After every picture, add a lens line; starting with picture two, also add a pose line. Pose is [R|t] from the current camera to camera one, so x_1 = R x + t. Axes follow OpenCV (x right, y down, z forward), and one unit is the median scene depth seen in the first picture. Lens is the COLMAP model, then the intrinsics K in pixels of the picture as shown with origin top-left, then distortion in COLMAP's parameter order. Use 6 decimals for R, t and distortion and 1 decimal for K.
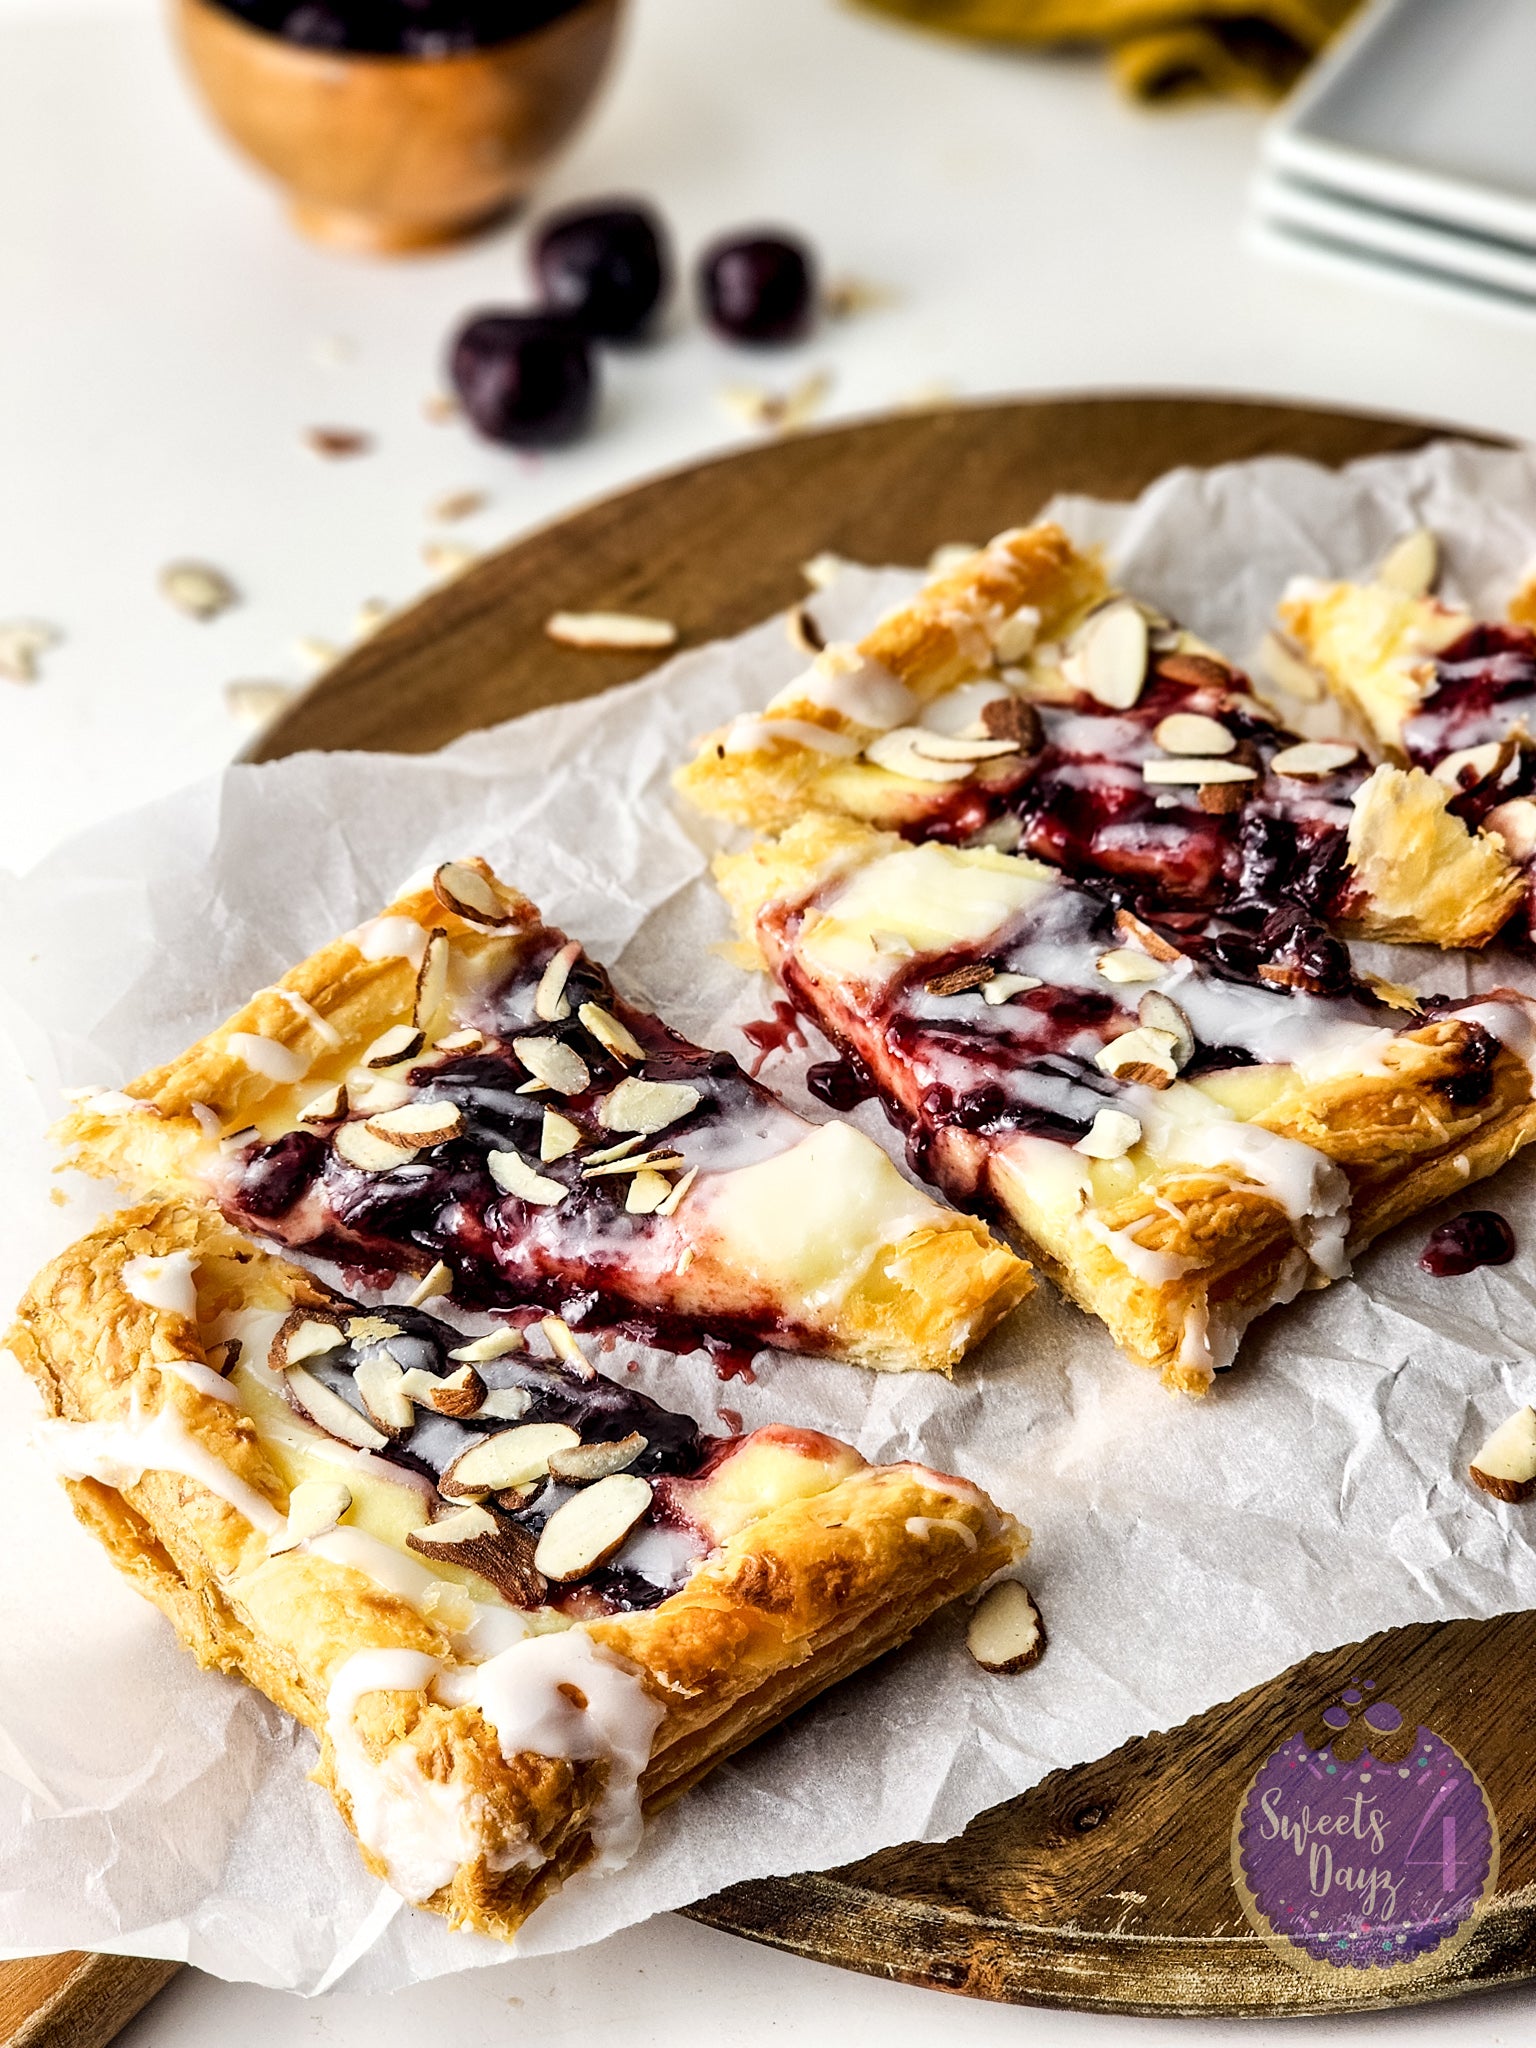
lens RADIAL K [[4110.7, 0, 768.0], [0, 4110.7, 1024.0], [0, 0, 1]] dist [-0.267752, 7.130930]
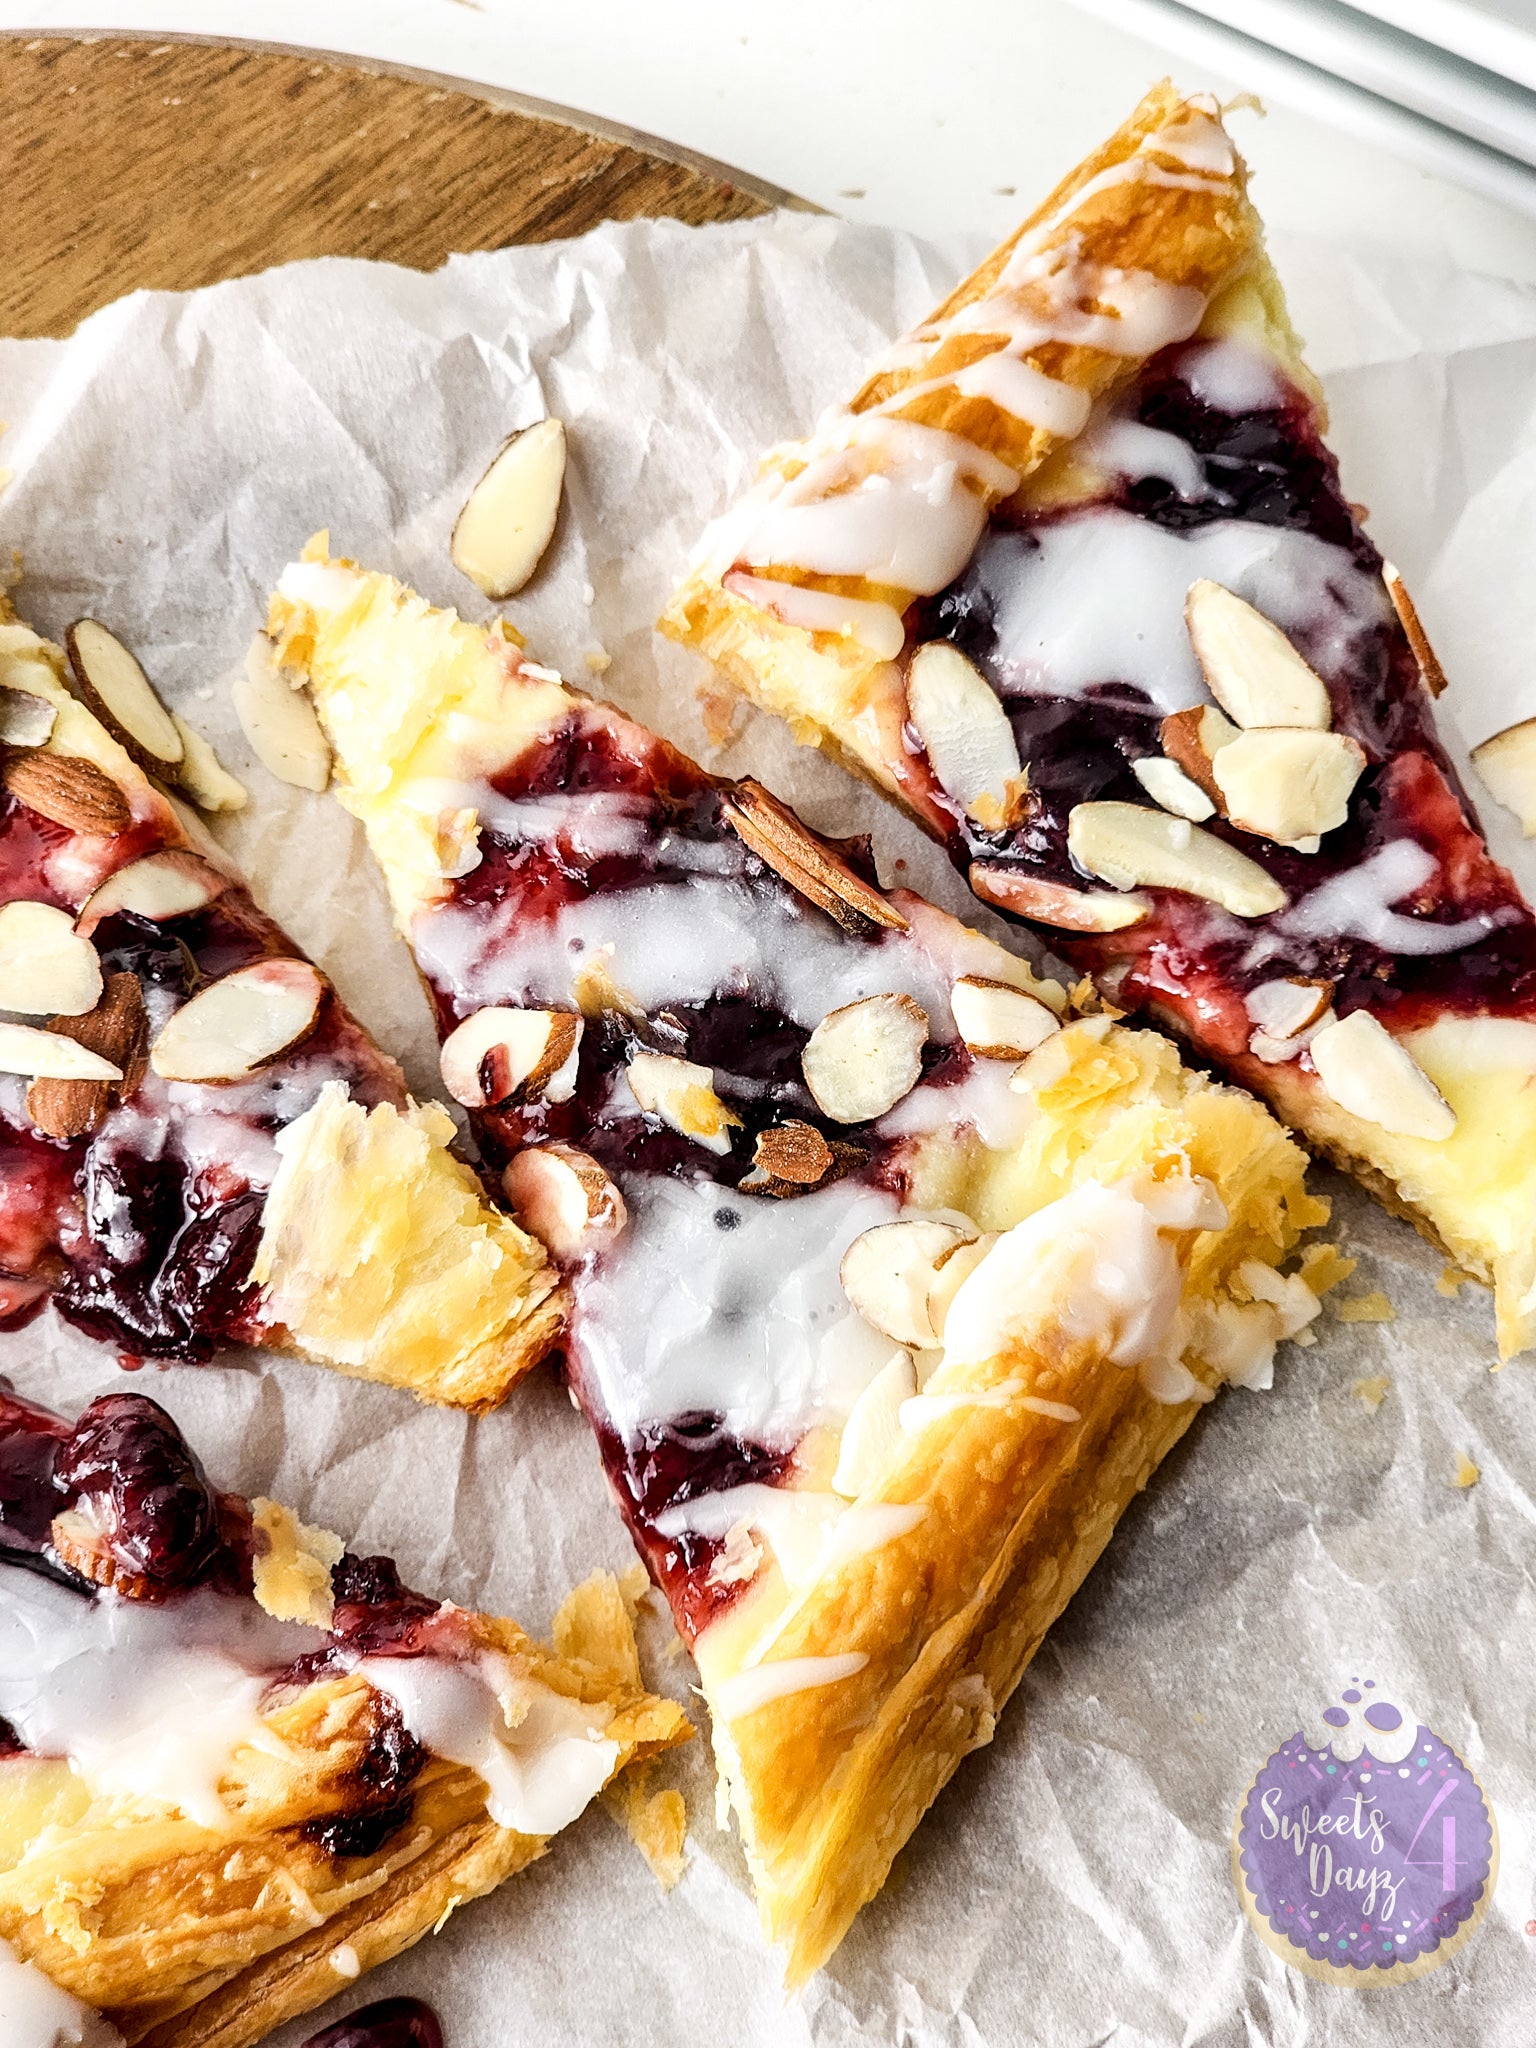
lens RADIAL K [[3978.7, 0, 768.0], [0, 3978.7, 1024.0], [0, 0, 1]] dist [-0.006274, 0.267118]
pose [[0.999217, 0.027218, 0.028704, 0.205998], [-0.035941, 0.927767, 0.371424, -0.293717], [-0.016522, -0.372165, 0.928020, 0.522278]]
